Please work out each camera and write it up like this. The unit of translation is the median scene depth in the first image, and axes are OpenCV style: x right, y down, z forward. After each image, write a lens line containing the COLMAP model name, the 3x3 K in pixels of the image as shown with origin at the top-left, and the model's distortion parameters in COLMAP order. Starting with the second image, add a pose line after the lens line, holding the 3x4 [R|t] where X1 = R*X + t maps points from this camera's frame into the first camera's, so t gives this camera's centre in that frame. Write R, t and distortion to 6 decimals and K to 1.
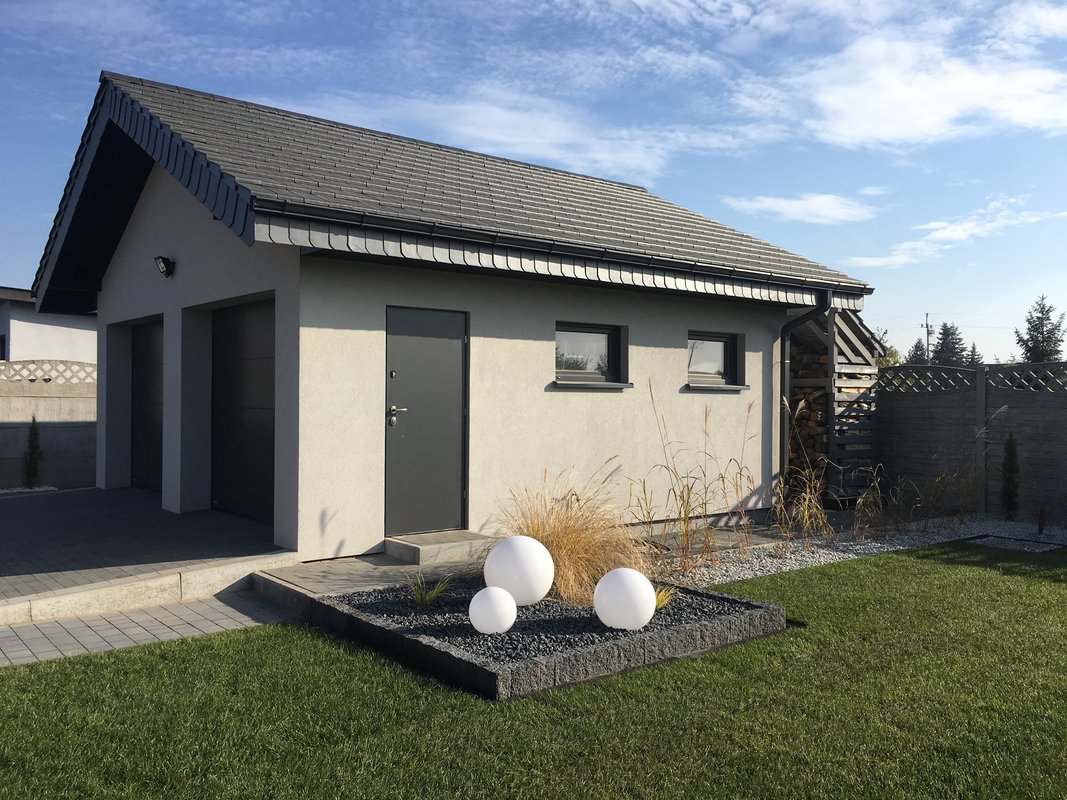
lens RADIAL K [[893.0, 0, 530.6], [0, 893.0, 396.5], [0, 0, 1]] dist [0.063071, -0.008780]
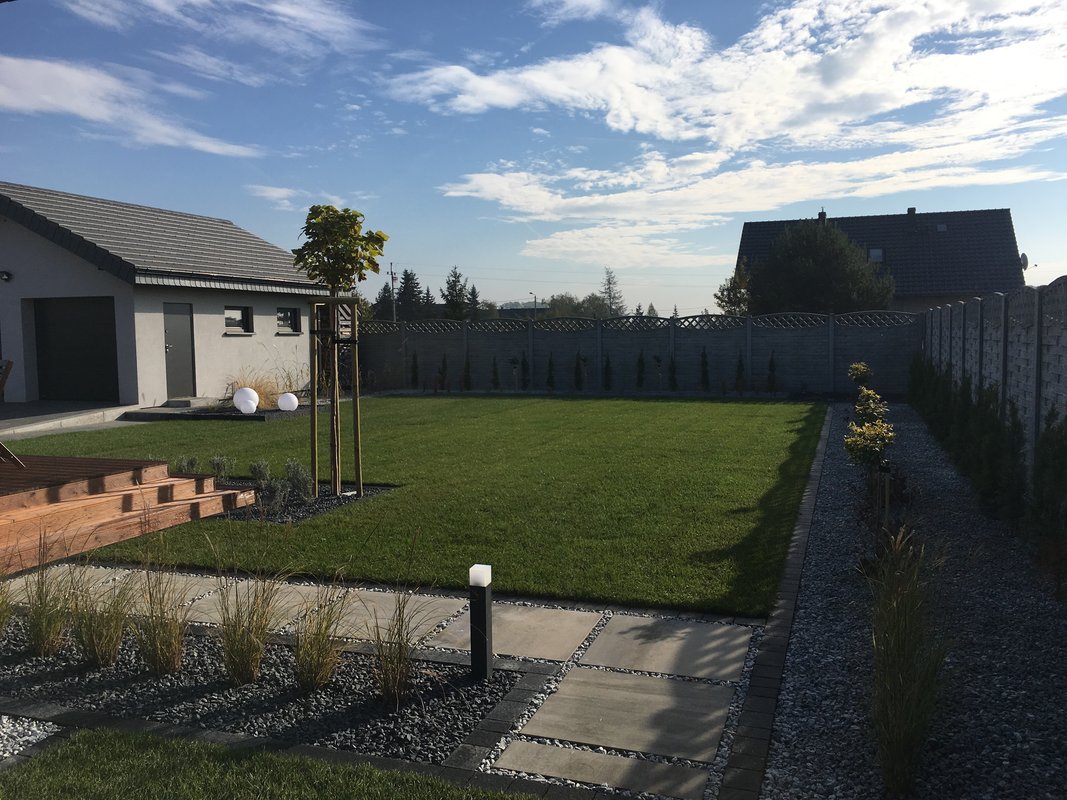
lens RADIAL K [[893.0, 0, 530.6], [0, 893.0, 396.5], [0, 0, 1]] dist [0.063071, -0.008780]
pose [[0.846226, -0.055205, 0.529957, -0.436690], [0.017841, 0.996996, 0.075368, -0.011008], [-0.532526, -0.054323, 0.844669, -1.099831]]
